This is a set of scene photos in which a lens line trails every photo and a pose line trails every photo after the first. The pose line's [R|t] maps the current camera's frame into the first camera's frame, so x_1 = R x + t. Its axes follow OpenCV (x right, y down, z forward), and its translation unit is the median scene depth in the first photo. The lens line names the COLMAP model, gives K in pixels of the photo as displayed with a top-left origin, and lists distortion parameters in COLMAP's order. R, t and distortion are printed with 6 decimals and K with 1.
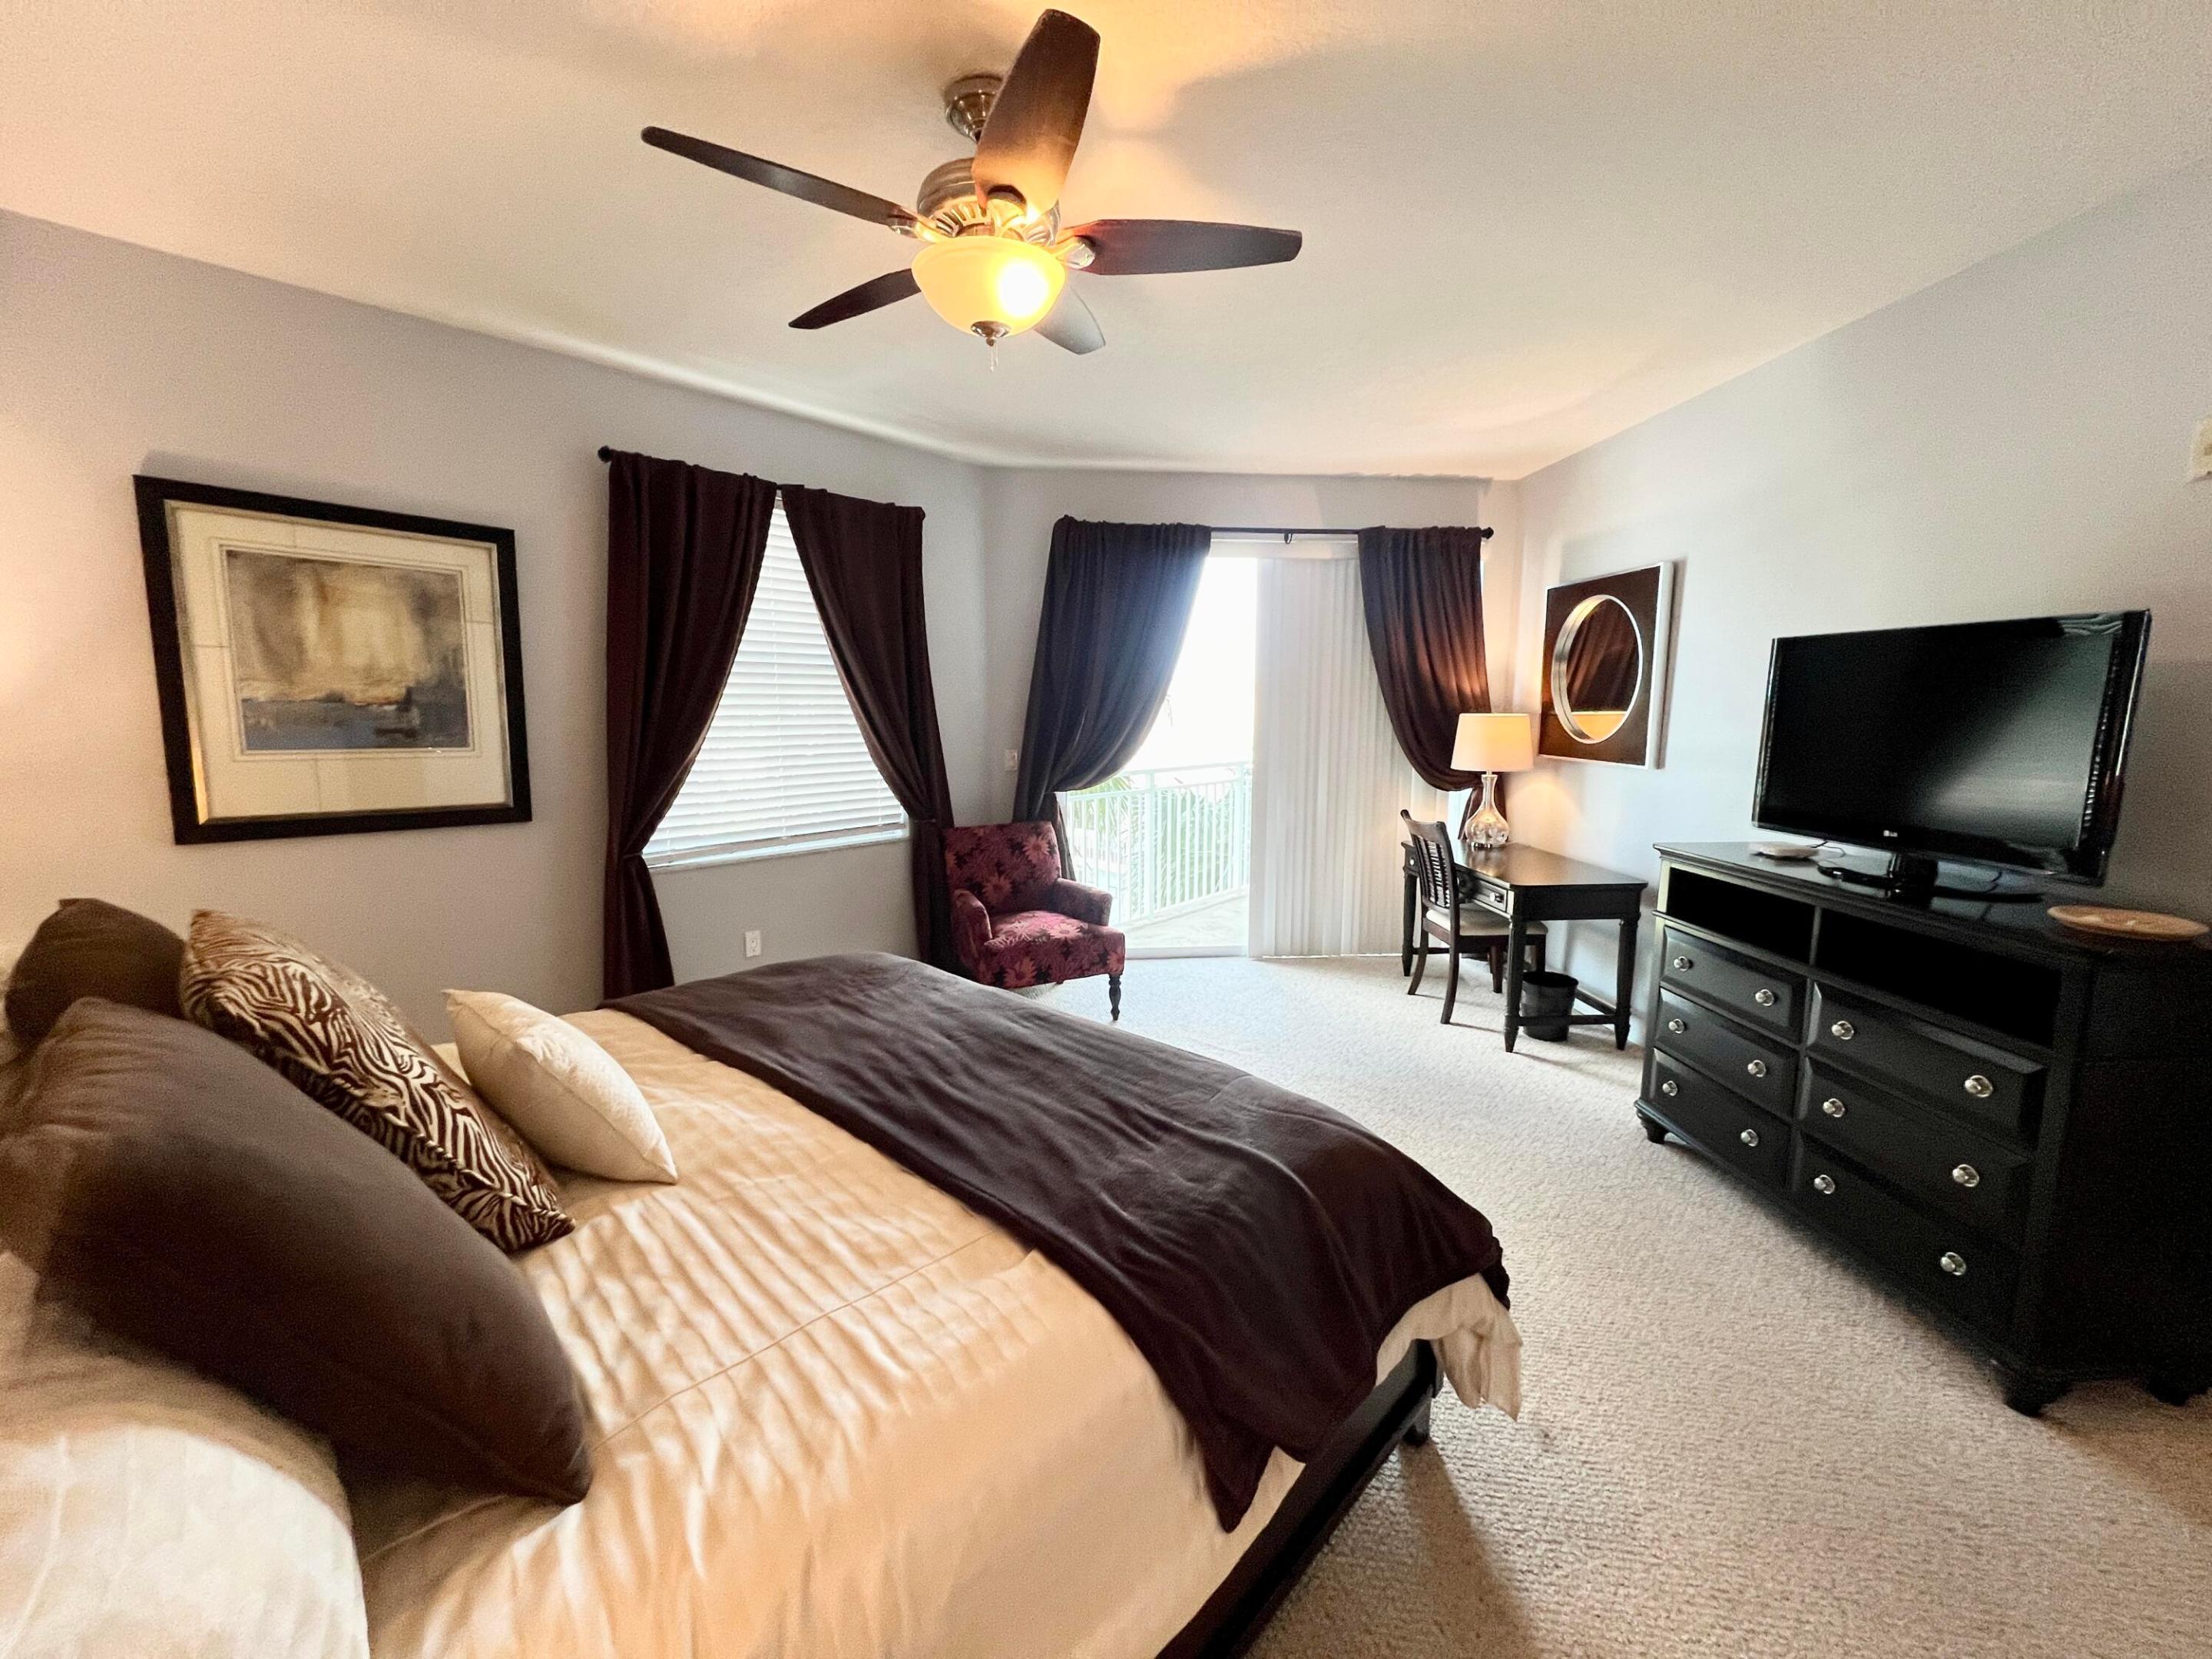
lens RADIAL K [[891.1, 0, 1106.5], [0, 891.1, 831.4], [0, 0, 1]] dist [0.001235, 0.000123]
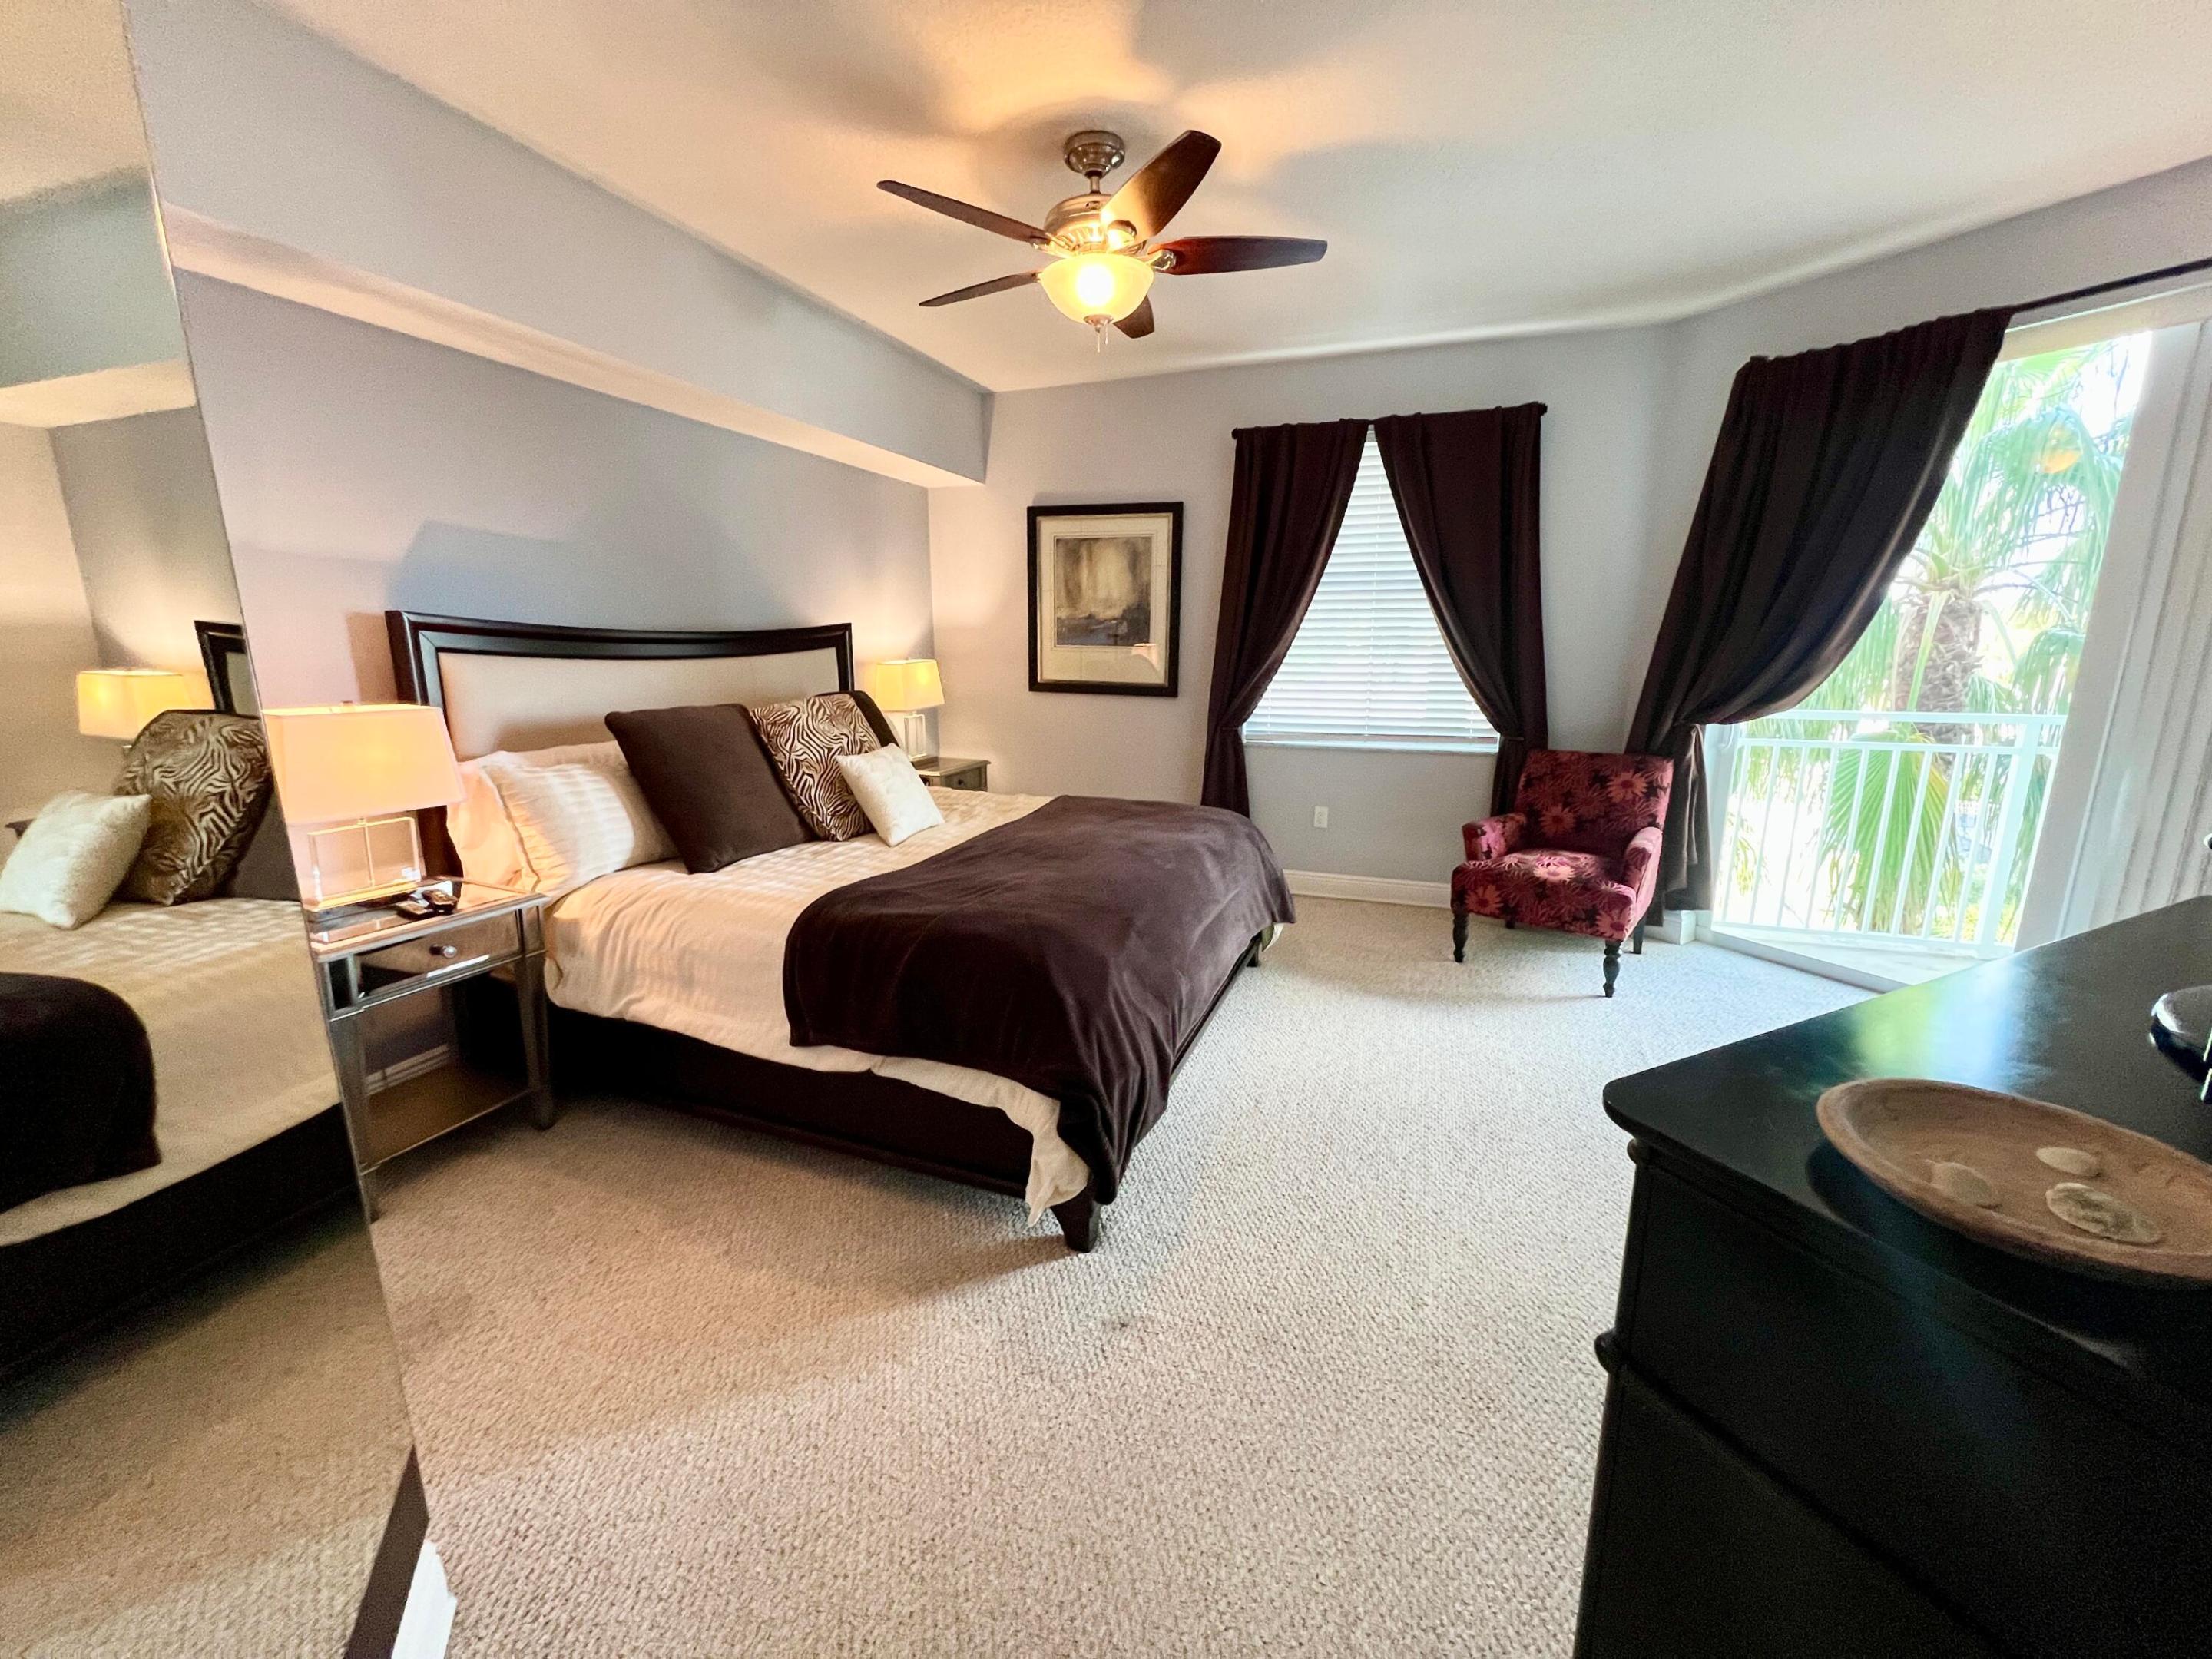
lens RADIAL K [[891.1, 0, 1109.5], [0, 891.1, 825.8], [0, 0, 1]] dist [0.001235, 0.000123]
pose [[0.368325, 0.189517, -0.910176, 0.732581], [-0.128544, 0.979981, 0.152033, -0.013195], [0.920768, 0.061000, 0.385313, 0.324178]]
